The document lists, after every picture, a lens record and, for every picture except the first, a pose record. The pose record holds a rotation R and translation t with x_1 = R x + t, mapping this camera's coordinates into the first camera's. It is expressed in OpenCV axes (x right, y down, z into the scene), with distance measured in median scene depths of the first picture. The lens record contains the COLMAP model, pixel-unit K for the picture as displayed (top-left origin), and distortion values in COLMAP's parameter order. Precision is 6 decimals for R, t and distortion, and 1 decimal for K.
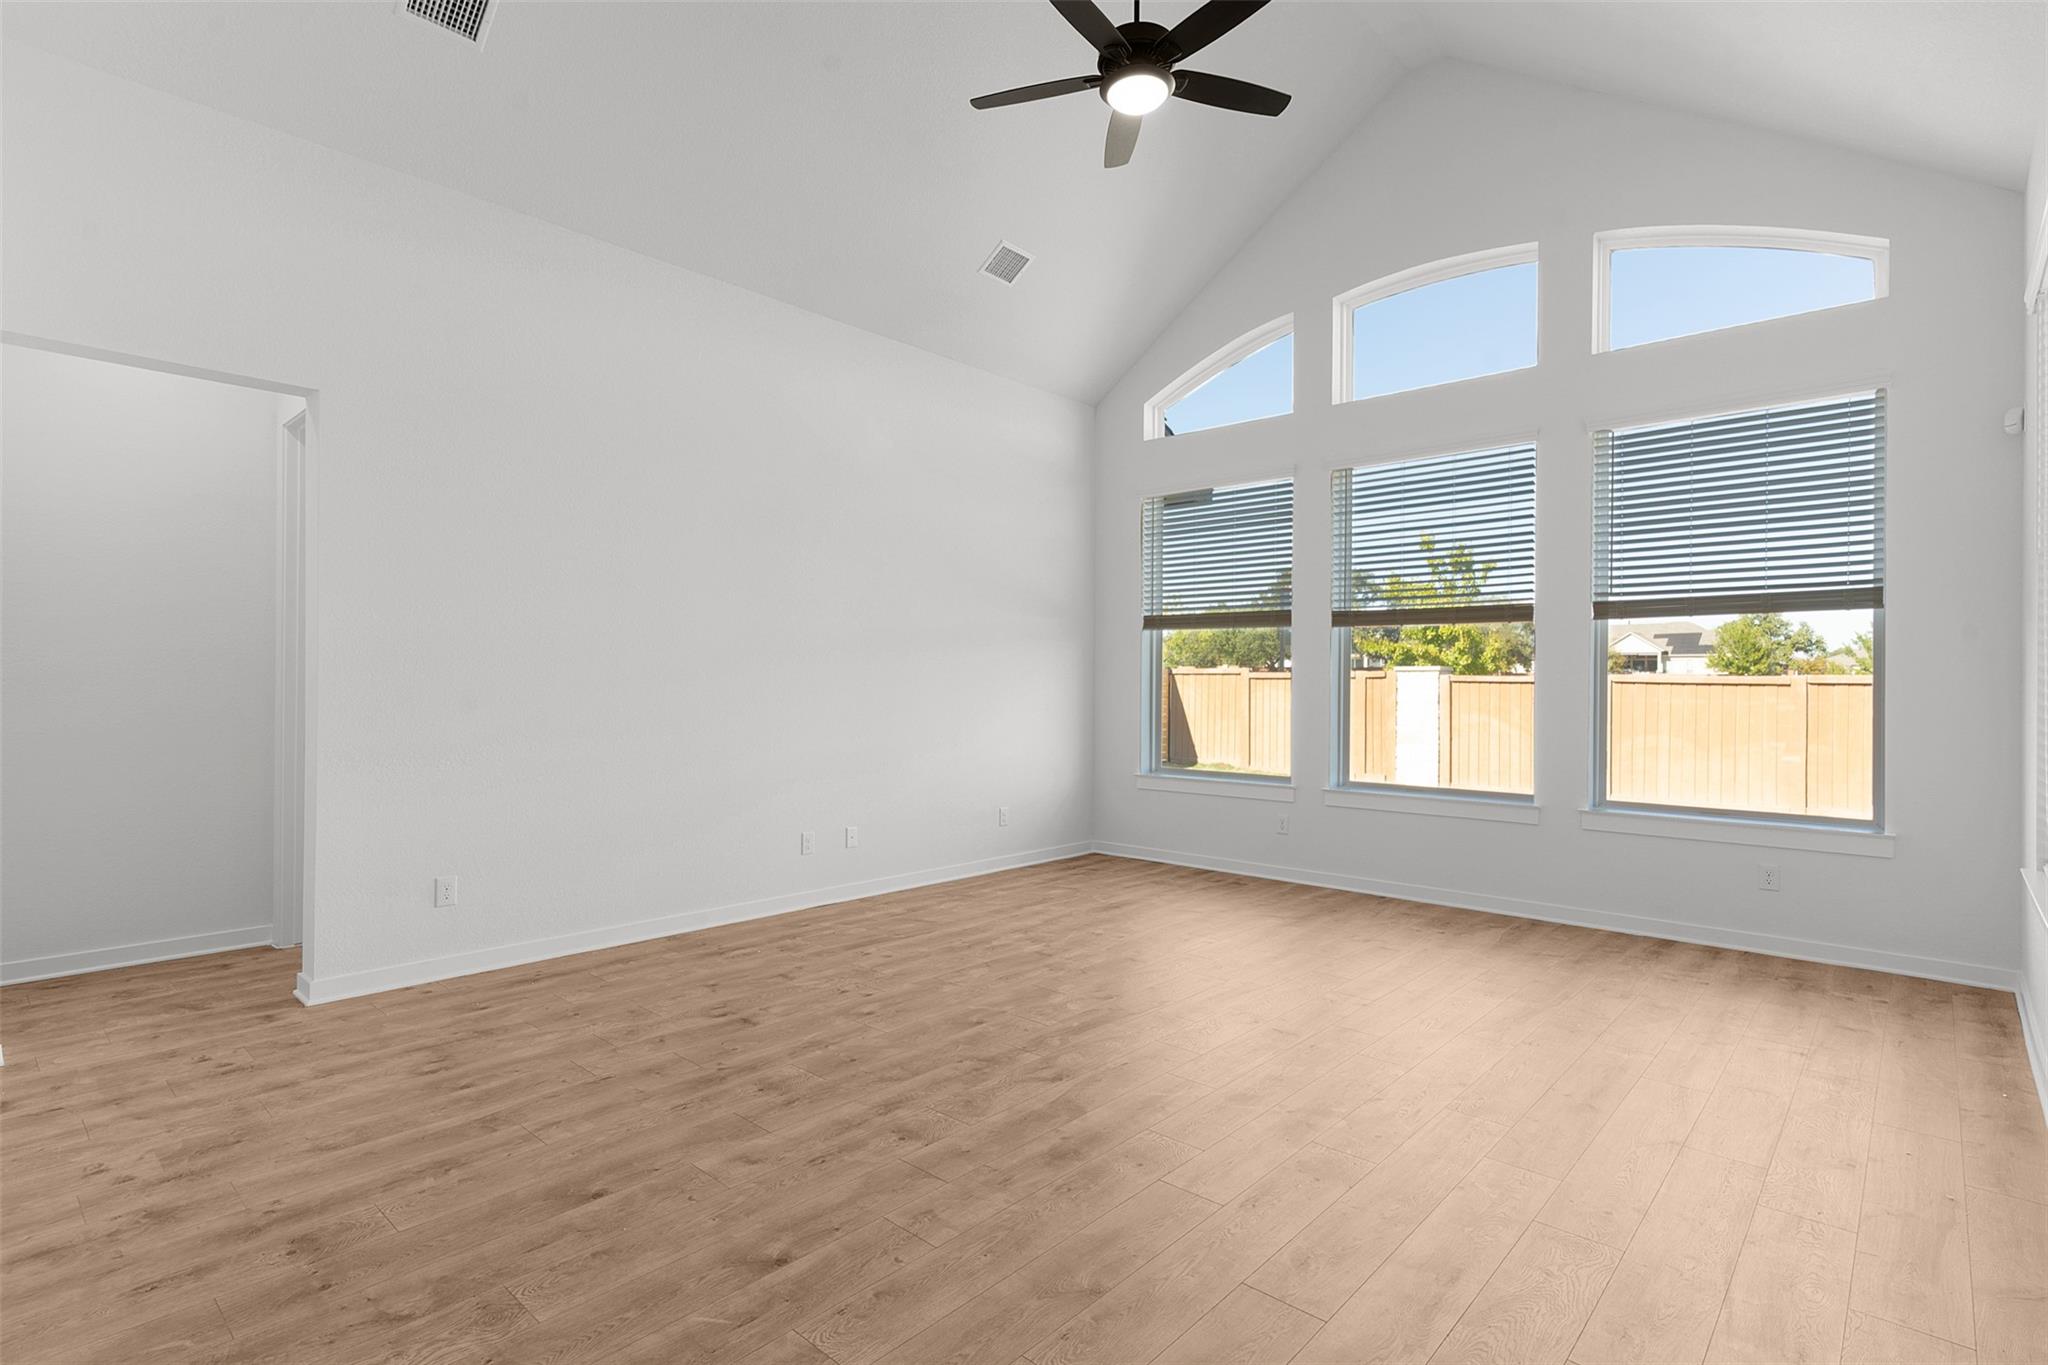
lens RADIAL K [[997.0, 0, 1005.5], [0, 997.0, 688.9], [0, 0, 1]] dist [0.006907, -0.001031]
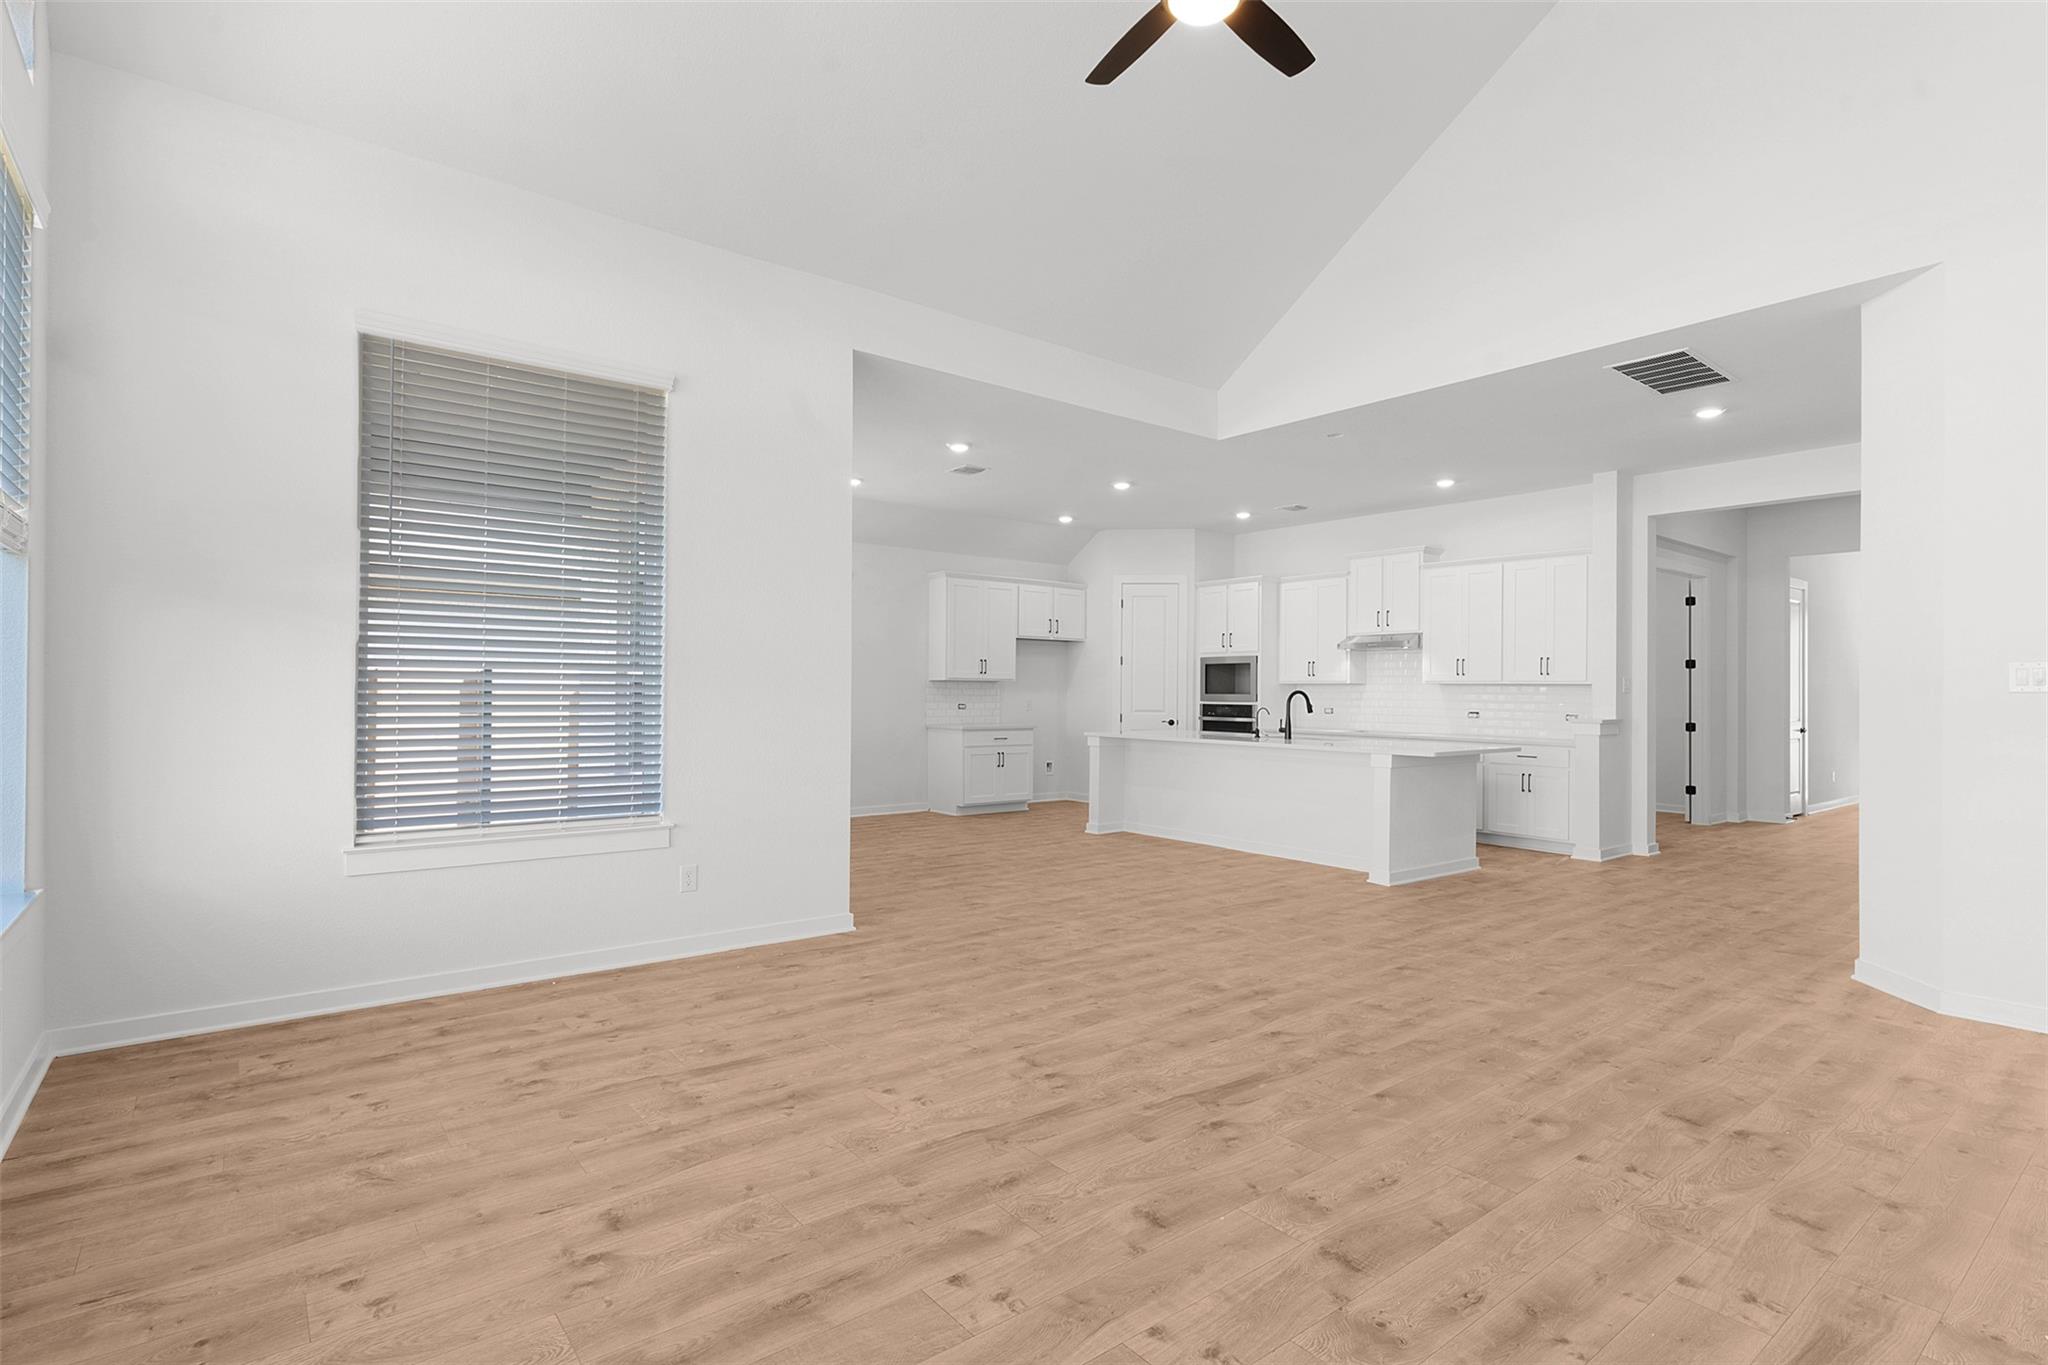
lens RADIAL K [[997.0, 0, 1021.9], [0, 997.0, 684.3], [0, 0, 1]] dist [0.006907, -0.001031]
pose [[-0.989044, -0.015646, 0.146790, 0.157938], [-0.016054, 0.999870, -0.001599, -0.003860], [-0.146746, -0.003938, -0.989166, 1.936108]]
